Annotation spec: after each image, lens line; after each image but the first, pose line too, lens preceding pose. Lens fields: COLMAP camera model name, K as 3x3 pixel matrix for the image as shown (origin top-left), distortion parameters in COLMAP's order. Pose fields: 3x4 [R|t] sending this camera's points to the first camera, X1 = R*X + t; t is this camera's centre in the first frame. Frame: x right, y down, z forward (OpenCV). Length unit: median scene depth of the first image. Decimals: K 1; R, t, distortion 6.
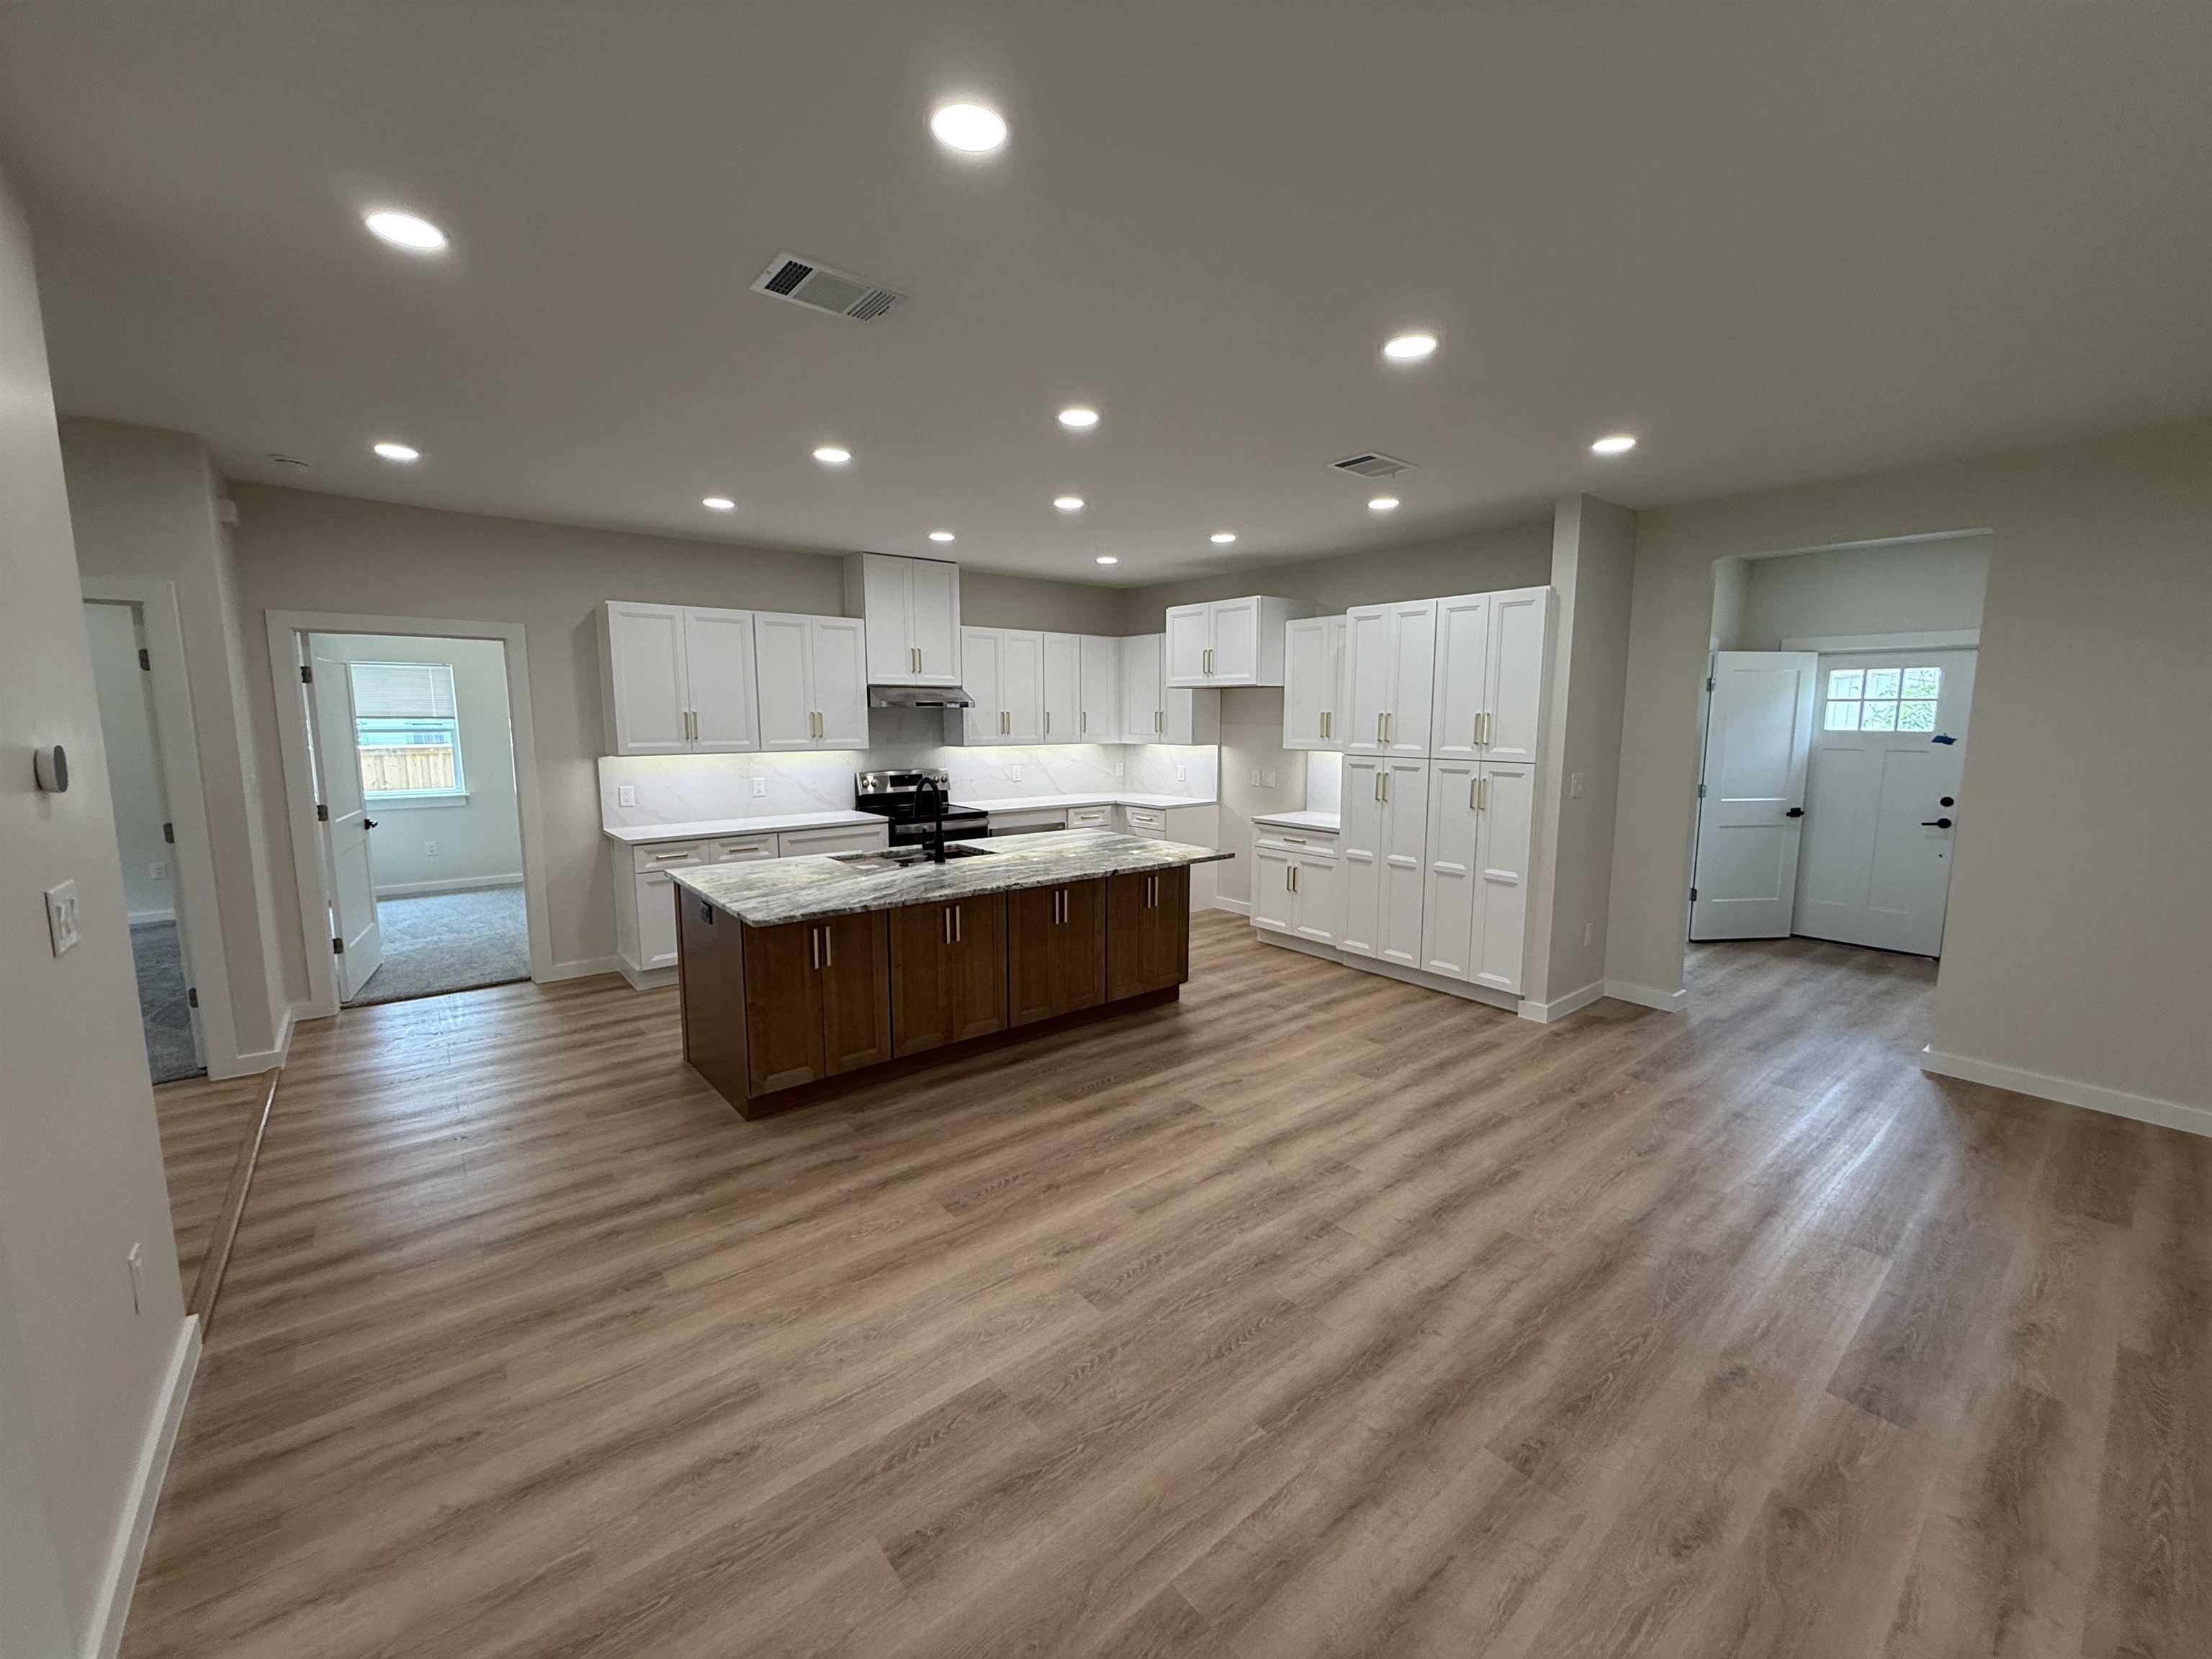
lens RADIAL K [[882.6, 0, 1102.7], [0, 882.6, 832.3], [0, 0, 1]] dist [-0.000679, 0.000062]
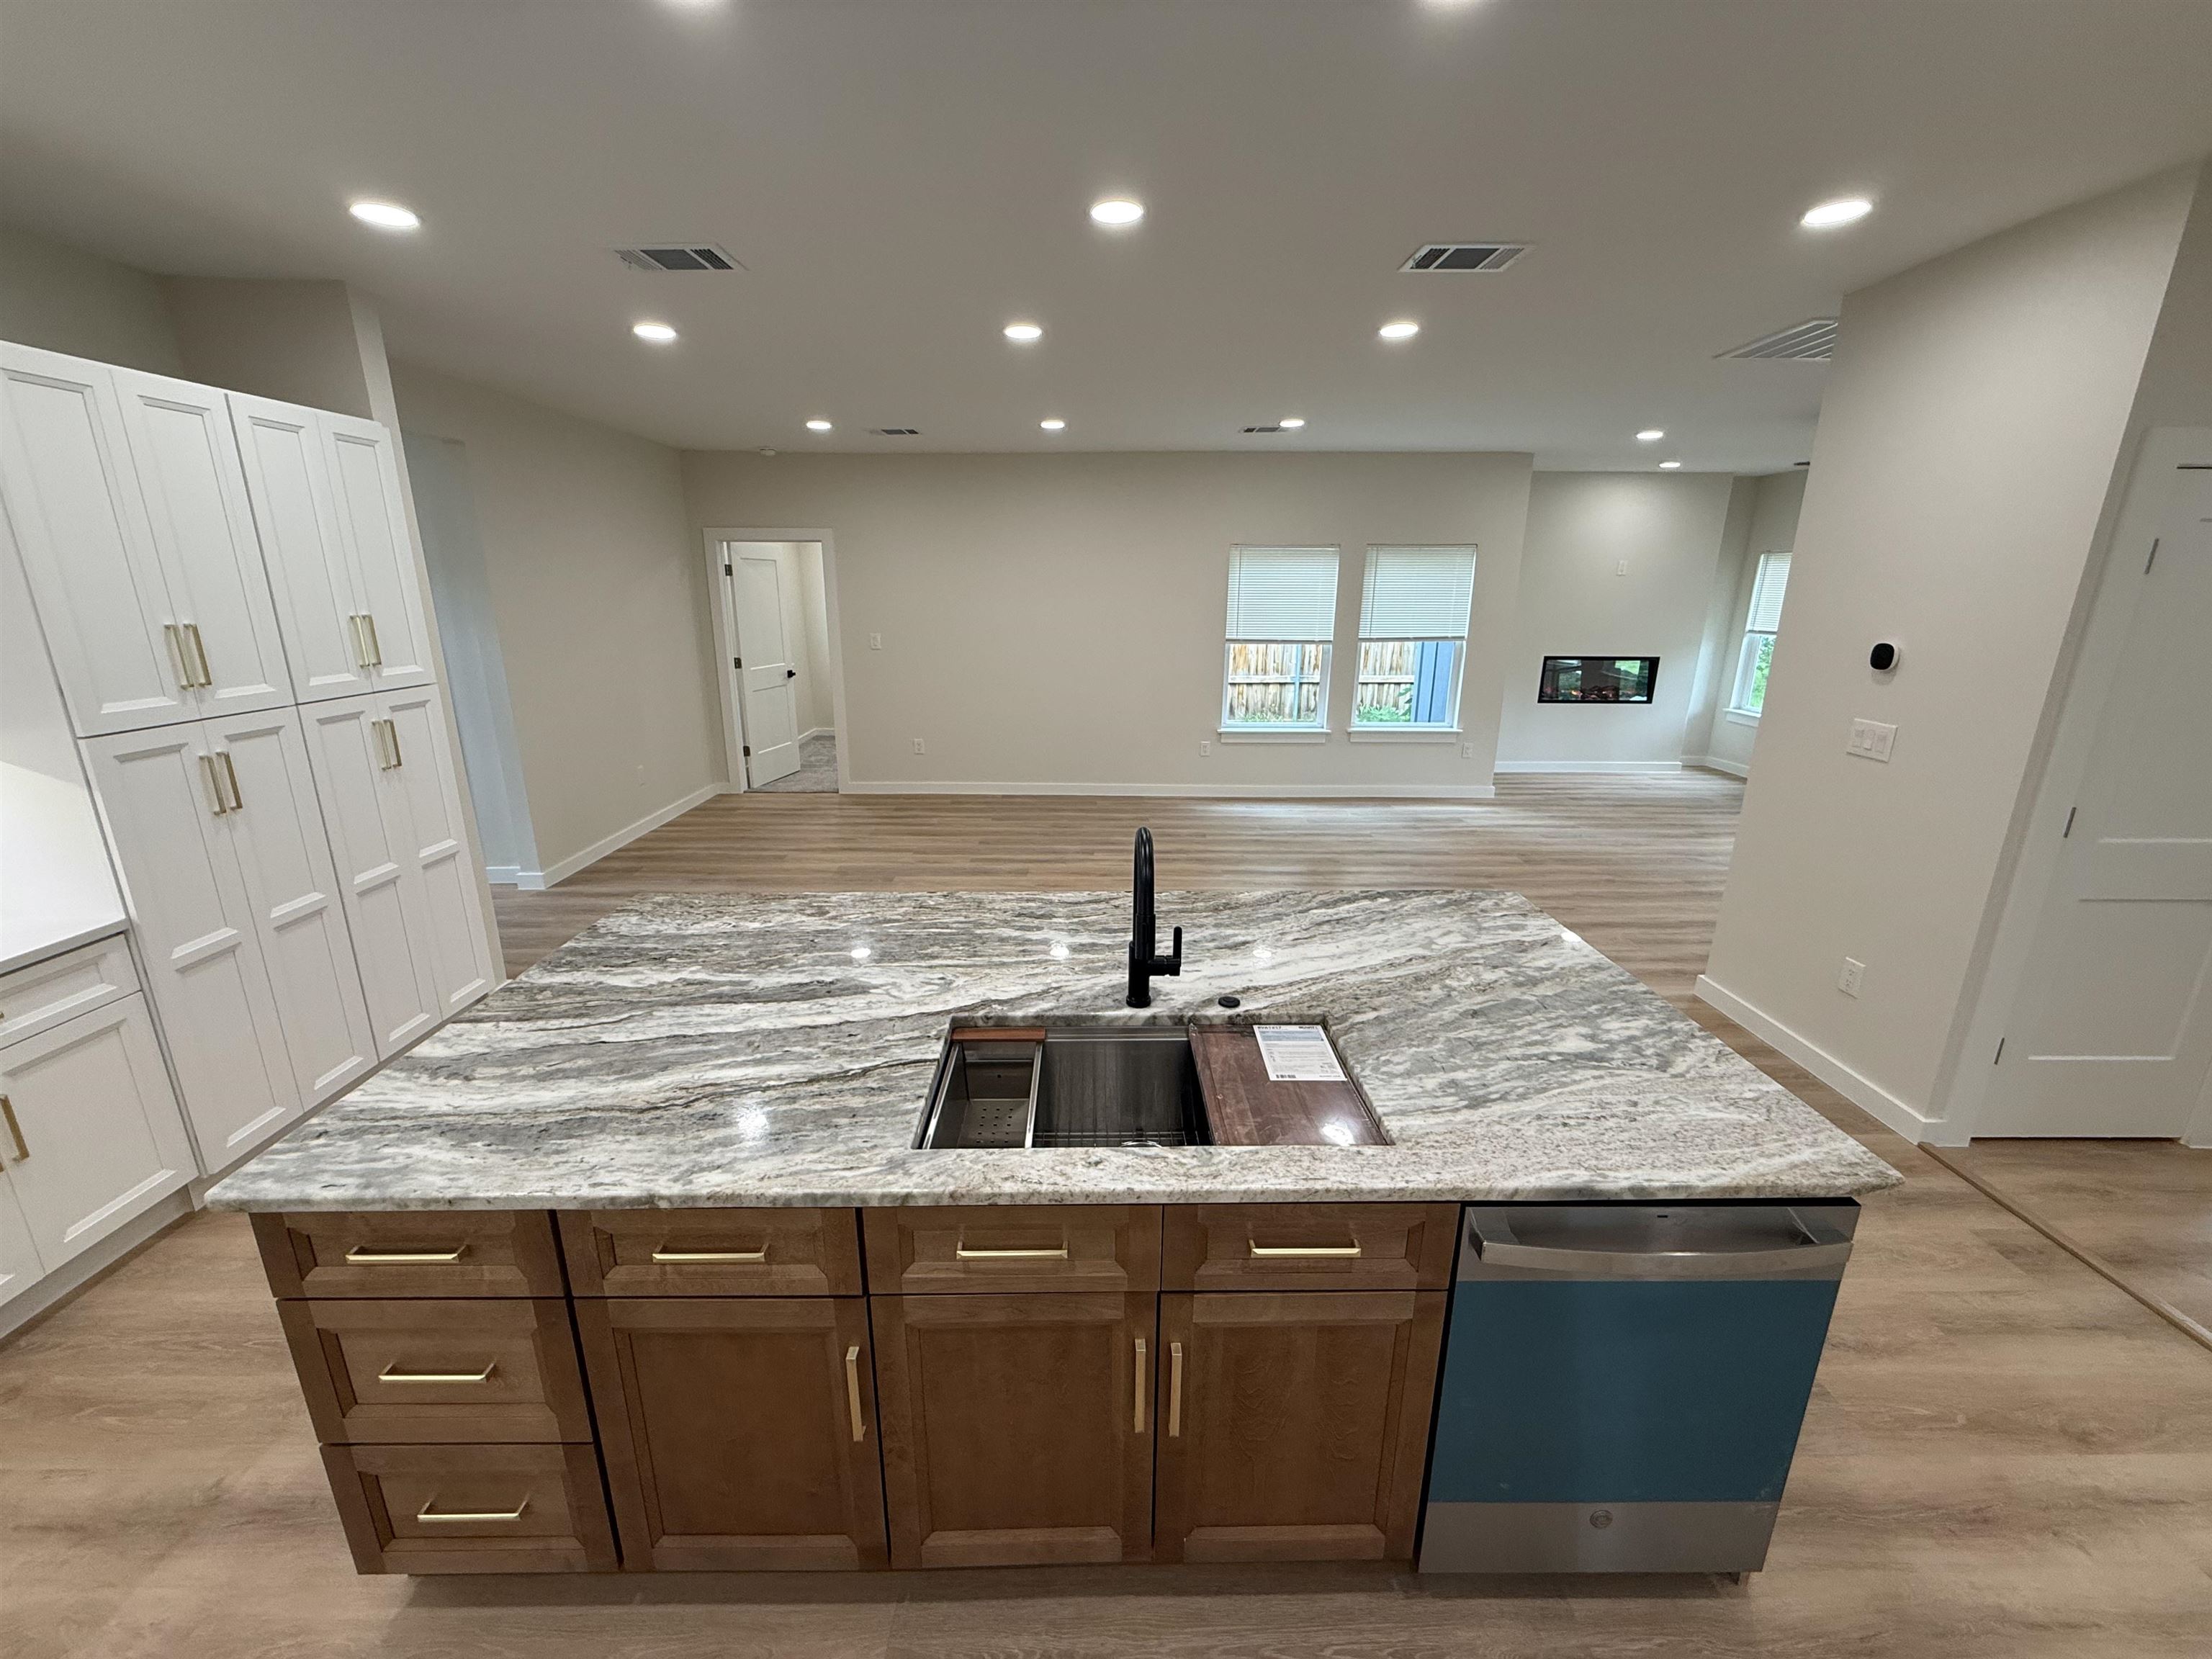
lens RADIAL K [[882.6, 0, 1104.2], [0, 882.6, 828.6], [0, 0, 1]] dist [-0.000679, 0.000062]
pose [[-0.782683, -0.173900, 0.597634, -0.378044], [0.077691, 0.925372, 0.371013, -0.187547], [-0.617553, 0.336816, -0.710762, 1.179580]]
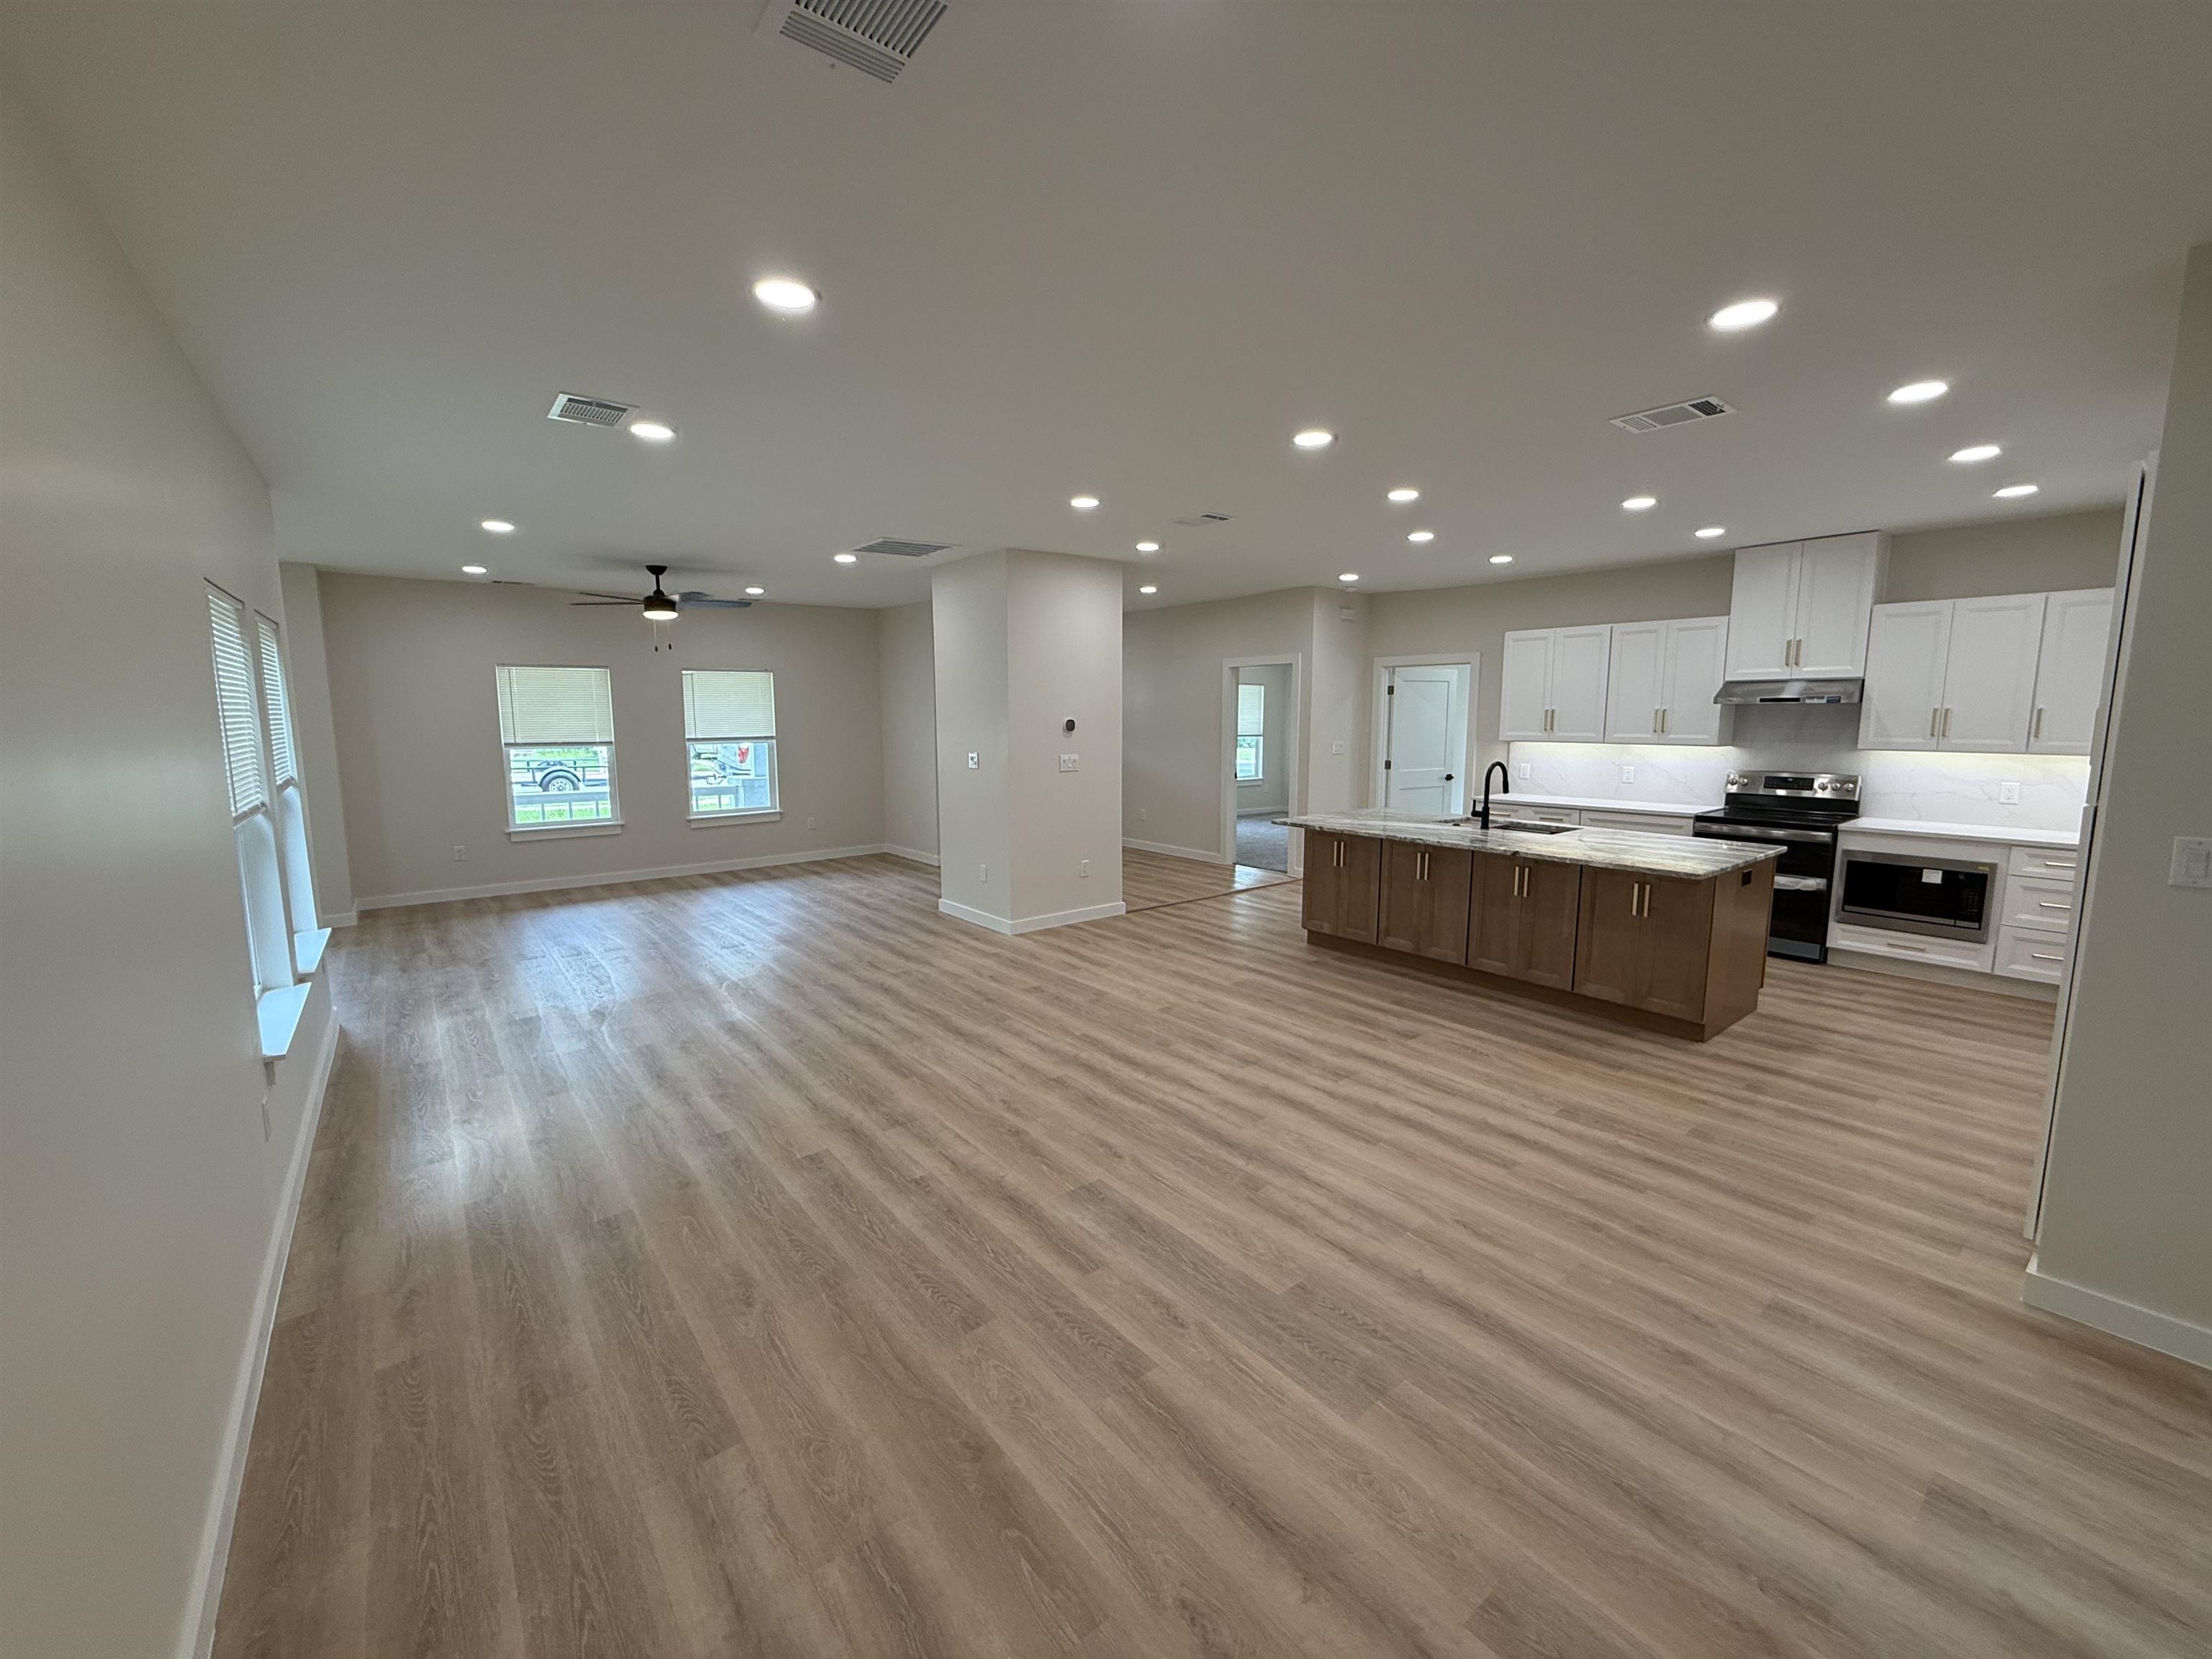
lens RADIAL K [[882.6, 0, 1102.2], [0, 882.6, 831.3], [0, 0, 1]] dist [-0.000679, 0.000062]
pose [[-0.012229, 0.134465, -0.990843, 0.982007], [-0.132057, 0.982020, 0.134898, -0.055417], [0.991167, 0.132497, 0.005748, 0.414439]]
